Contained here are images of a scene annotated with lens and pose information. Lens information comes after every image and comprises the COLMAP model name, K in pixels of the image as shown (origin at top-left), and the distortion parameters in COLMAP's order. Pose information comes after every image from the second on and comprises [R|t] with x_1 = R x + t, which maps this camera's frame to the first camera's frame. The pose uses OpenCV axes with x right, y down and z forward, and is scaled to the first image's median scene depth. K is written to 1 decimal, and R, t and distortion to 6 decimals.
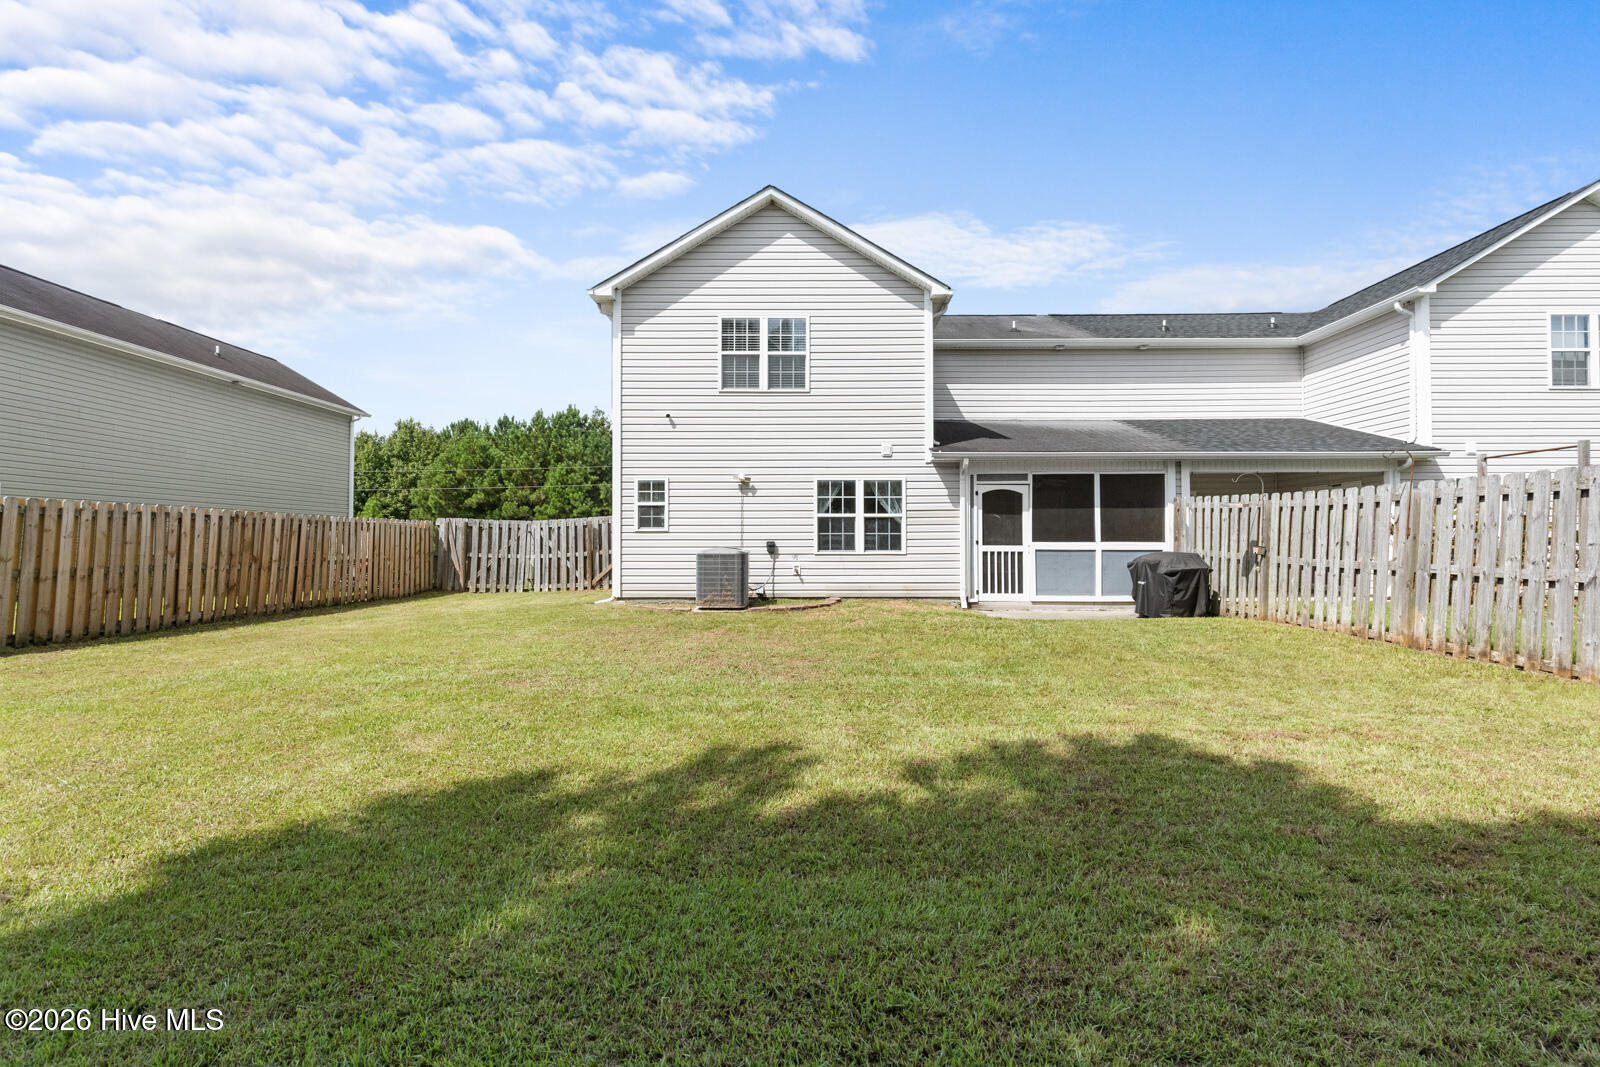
lens RADIAL K [[728.0, 0, 803.3], [0, 728.0, 525.7], [0, 0, 1]] dist [0.002413, -0.000776]
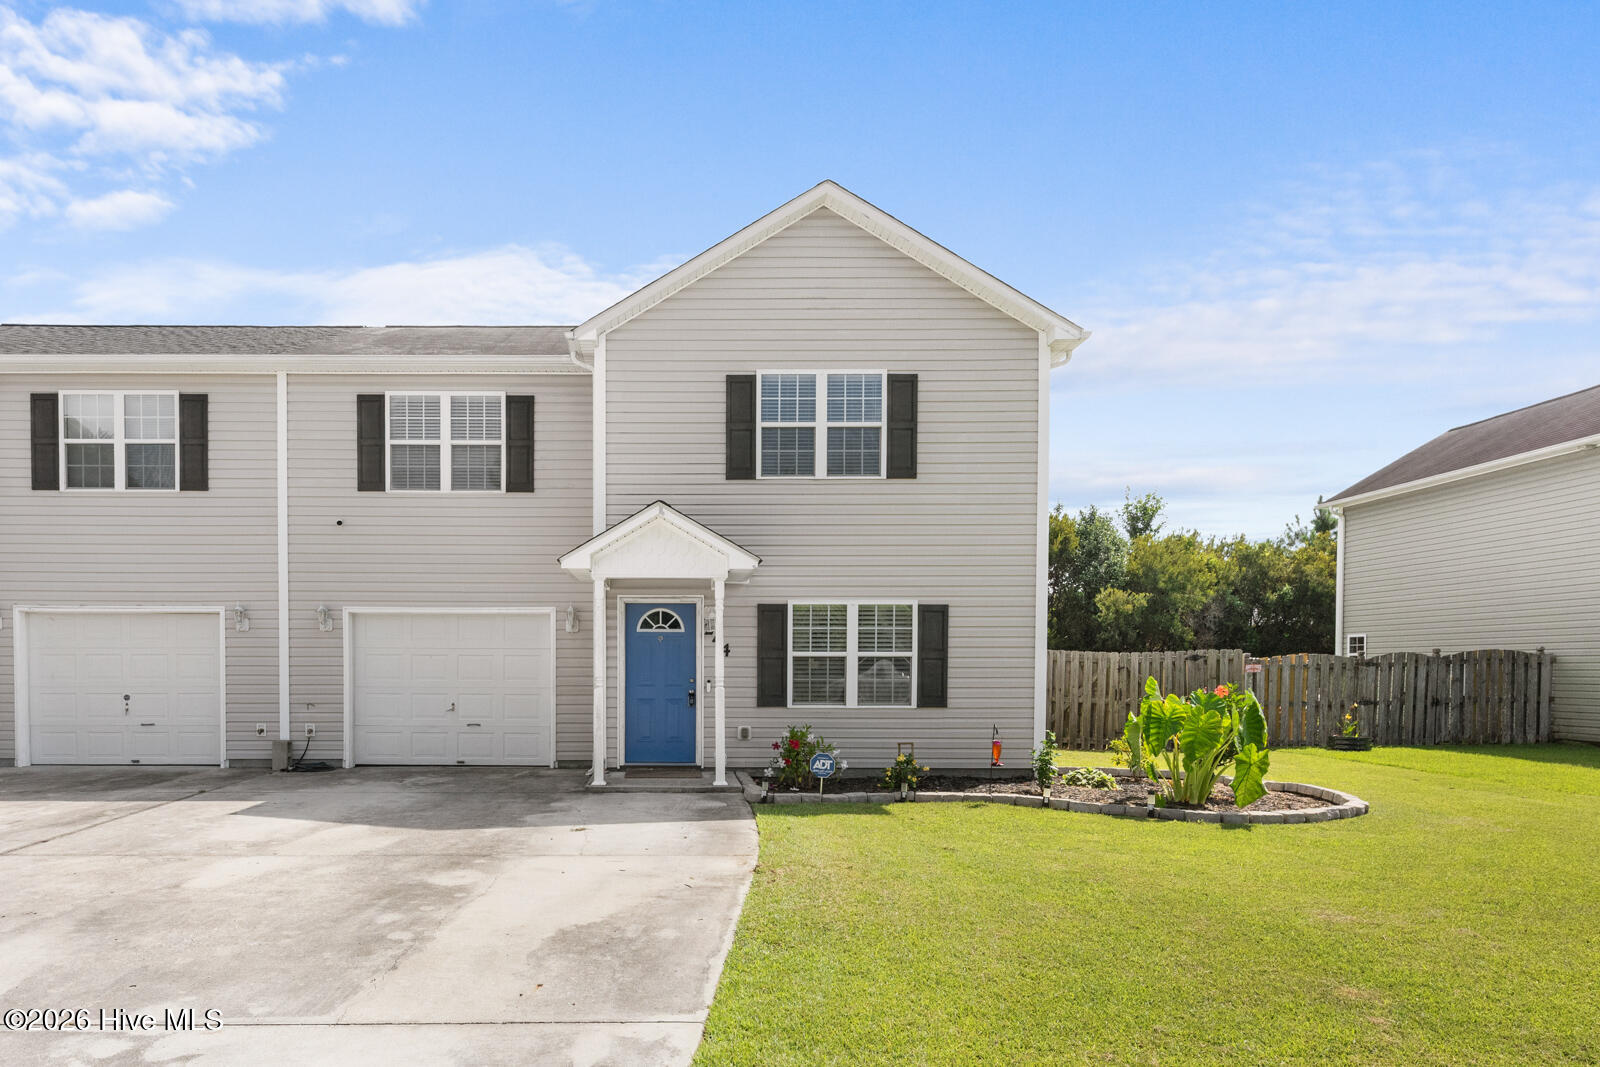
lens RADIAL K [[988.3, 0, 893.9], [0, 988.3, 698.8], [0, 0, 1]] dist [0.002518, -0.000863]
pose [[0.999088, 0.006570, -0.042188, 0.589266], [-0.004865, 0.999173, 0.040371, -0.036707], [0.042418, -0.040129, 0.998294, 0.054115]]
